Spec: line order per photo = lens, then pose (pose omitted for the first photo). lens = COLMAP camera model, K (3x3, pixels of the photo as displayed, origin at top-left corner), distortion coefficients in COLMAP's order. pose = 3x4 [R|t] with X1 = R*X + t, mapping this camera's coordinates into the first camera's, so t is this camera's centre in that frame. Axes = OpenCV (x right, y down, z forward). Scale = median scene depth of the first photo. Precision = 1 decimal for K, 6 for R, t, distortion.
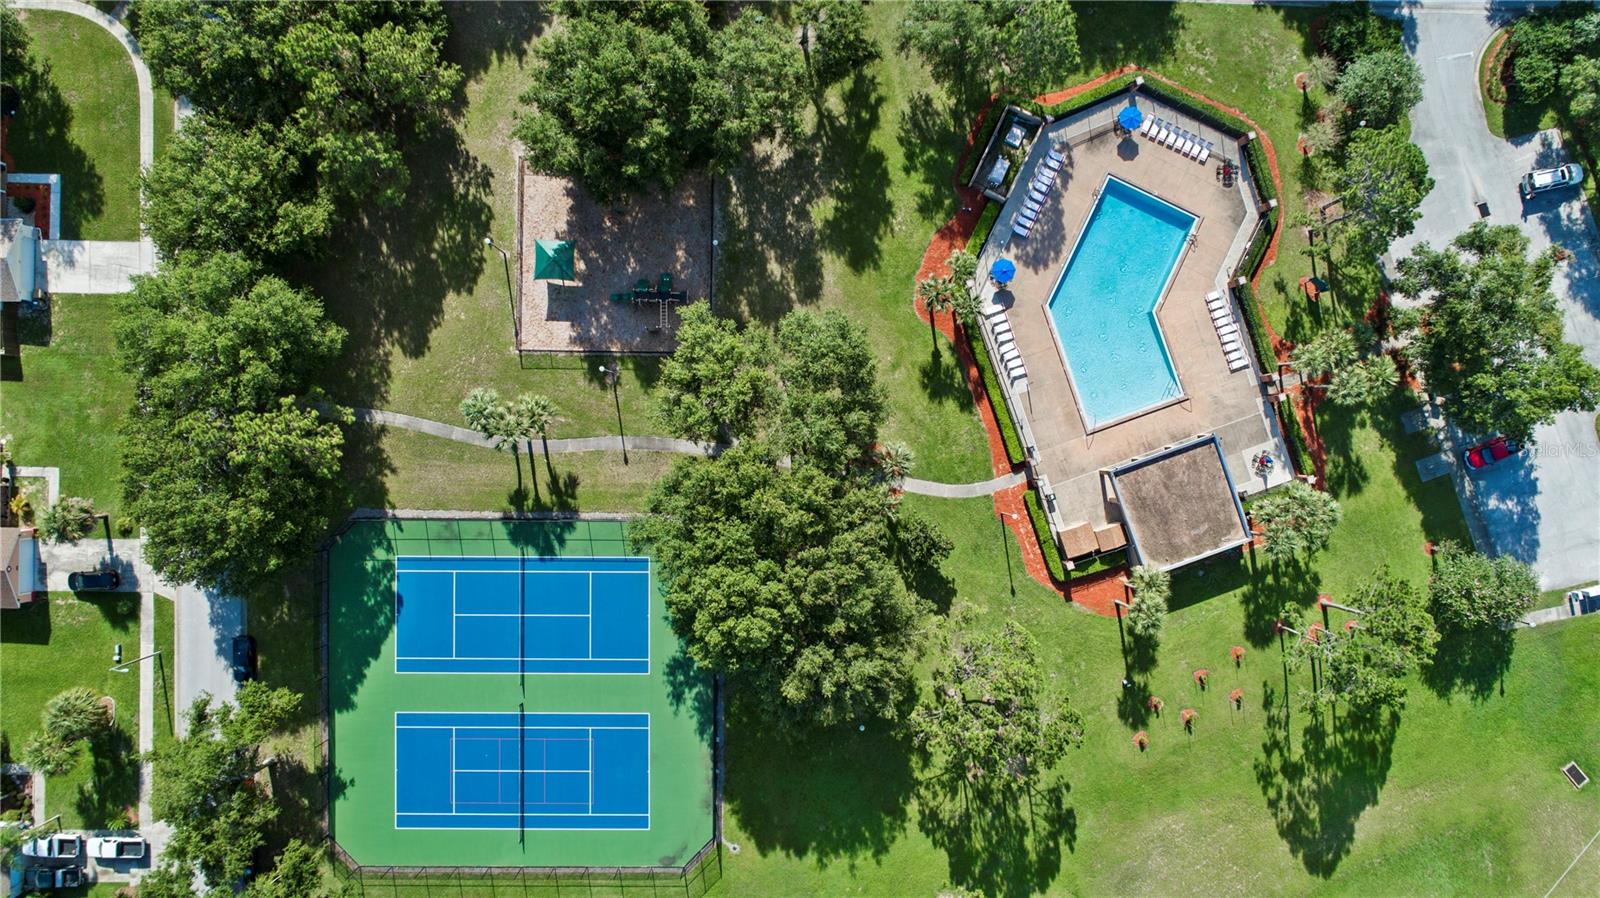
lens RADIAL K [[1108.0, 0, 794.3], [0, 1108.0, 438.9], [0, 0, 1]] dist [-0.033792, 0.005697]
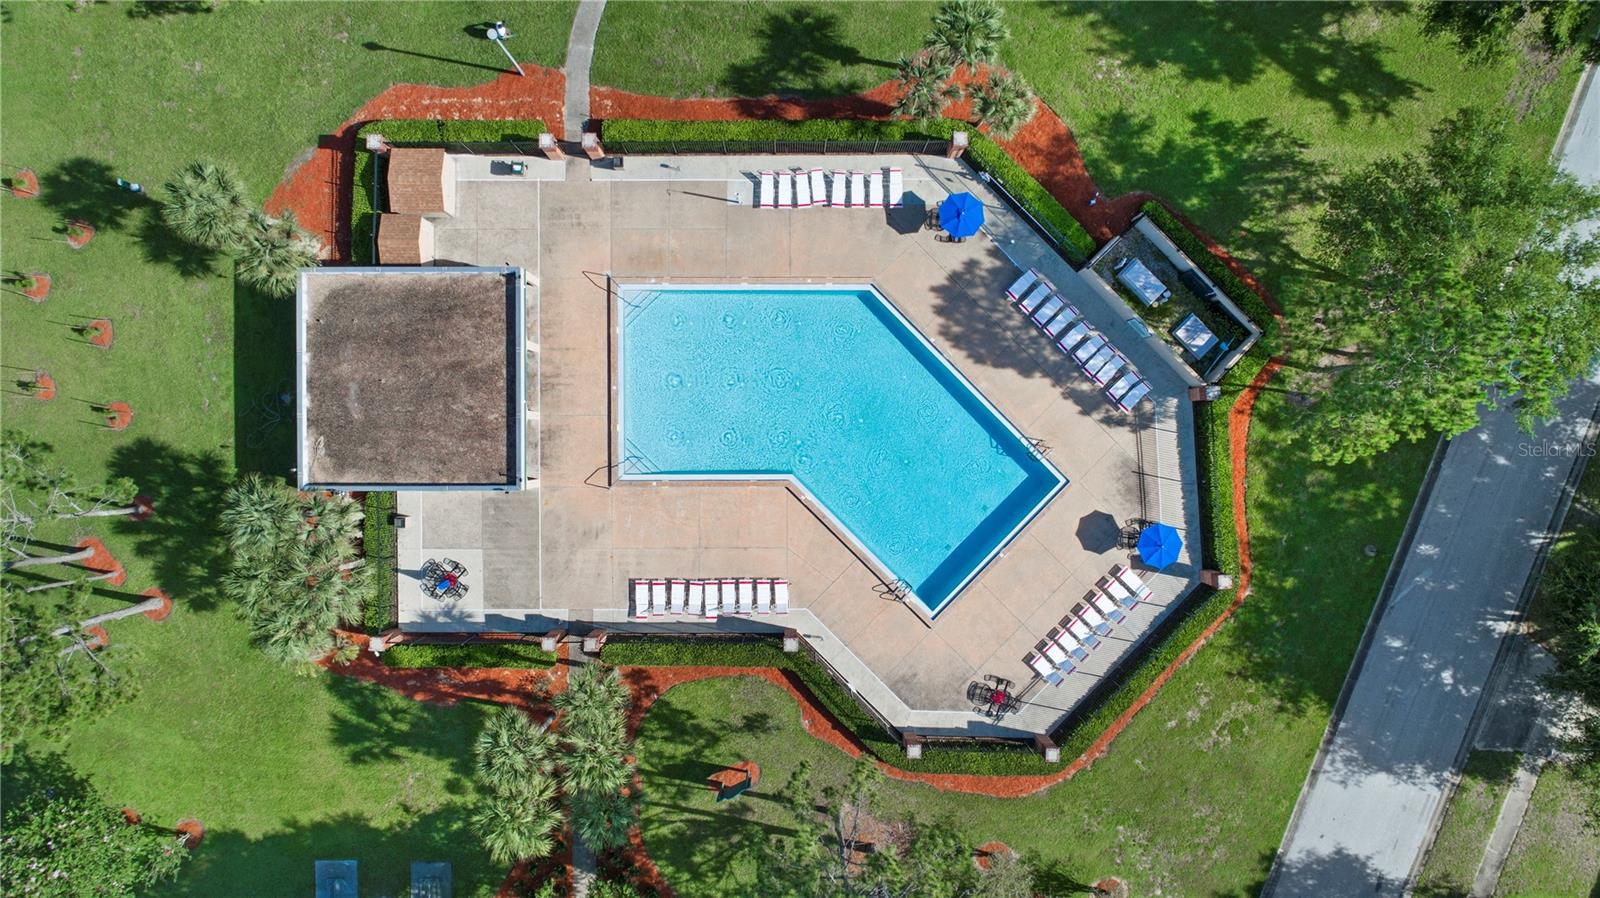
lens RADIAL K [[1108.0, 0, 788.6], [0, 1108.0, 451.0], [0, 0, 1]] dist [-0.033792, 0.005697]
pose [[-0.329091, 0.944259, 0.008627, 0.310202], [-0.944226, -0.328940, -0.015369, -0.102553], [-0.011675, -0.013203, 0.999845, 0.477815]]
